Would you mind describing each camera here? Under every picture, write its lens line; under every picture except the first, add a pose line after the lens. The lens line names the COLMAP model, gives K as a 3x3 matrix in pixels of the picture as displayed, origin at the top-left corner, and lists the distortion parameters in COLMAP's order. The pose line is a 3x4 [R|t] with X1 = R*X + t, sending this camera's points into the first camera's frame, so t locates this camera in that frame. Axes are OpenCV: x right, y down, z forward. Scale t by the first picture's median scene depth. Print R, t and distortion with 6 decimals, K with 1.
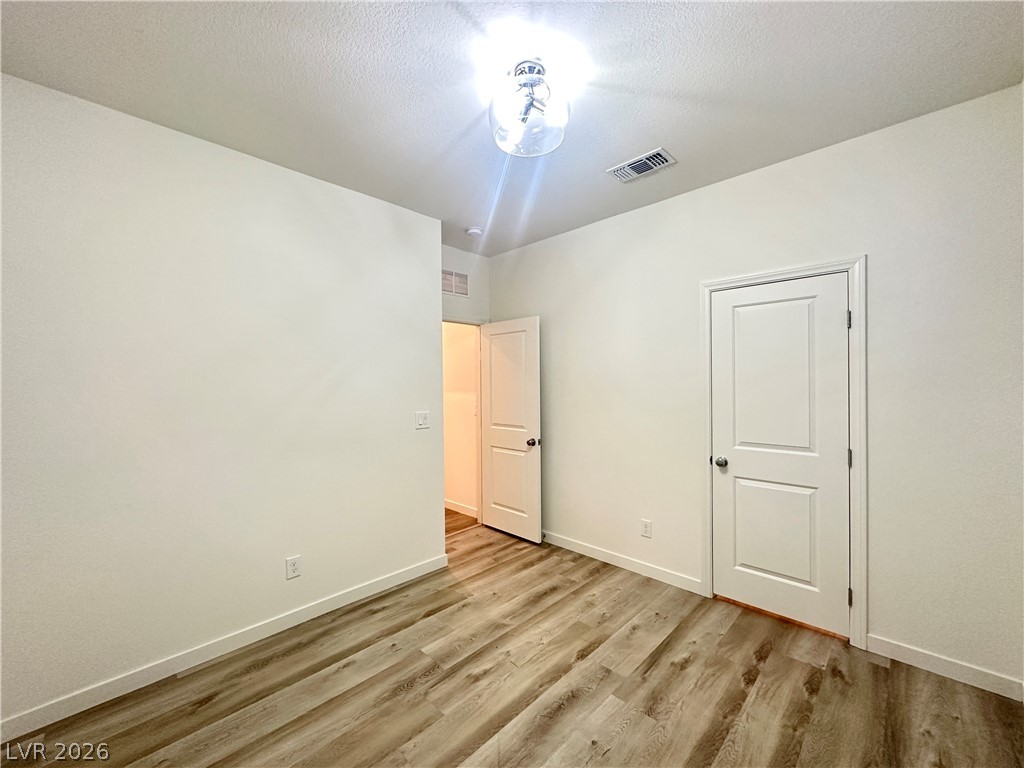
lens RADIAL K [[411.3, 0, 511.7], [0, 411.3, 383.0], [0, 0, 1]] dist [0.002838, 0.000151]
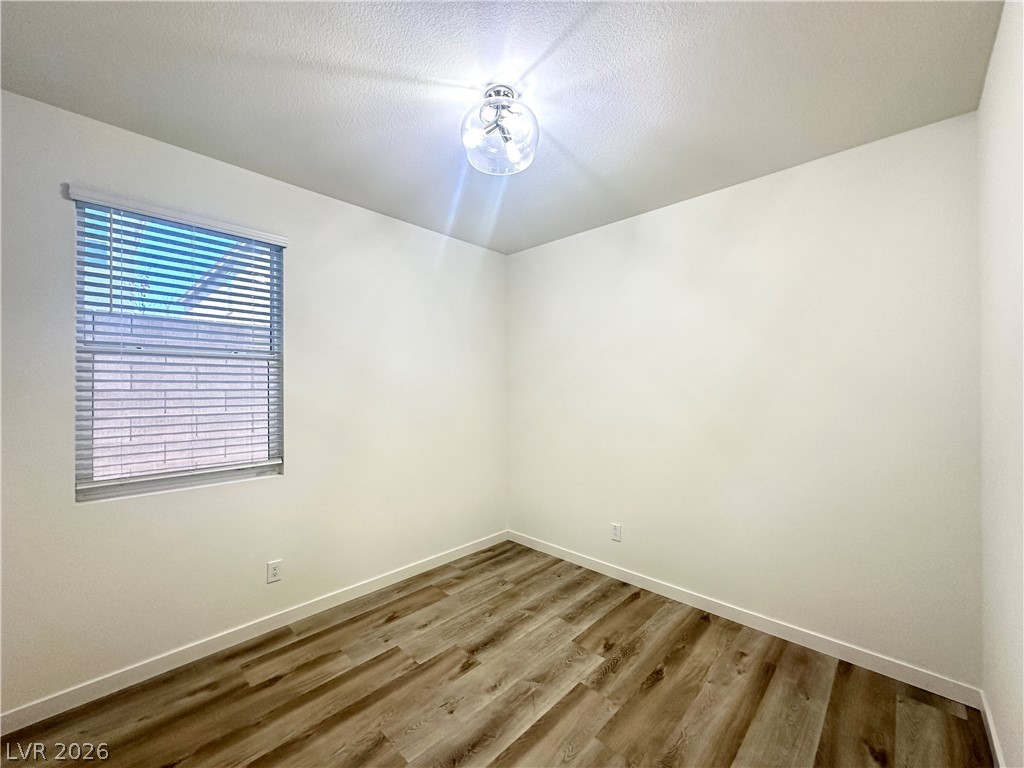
lens RADIAL K [[411.3, 0, 512.6], [0, 411.3, 385.7], [0, 0, 1]] dist [0.002838, 0.000151]
pose [[-0.999901, 0.007576, -0.011872, 0.034503], [0.007586, 0.999971, -0.000782, -0.017545], [0.011865, -0.000872, -0.999929, 1.957640]]
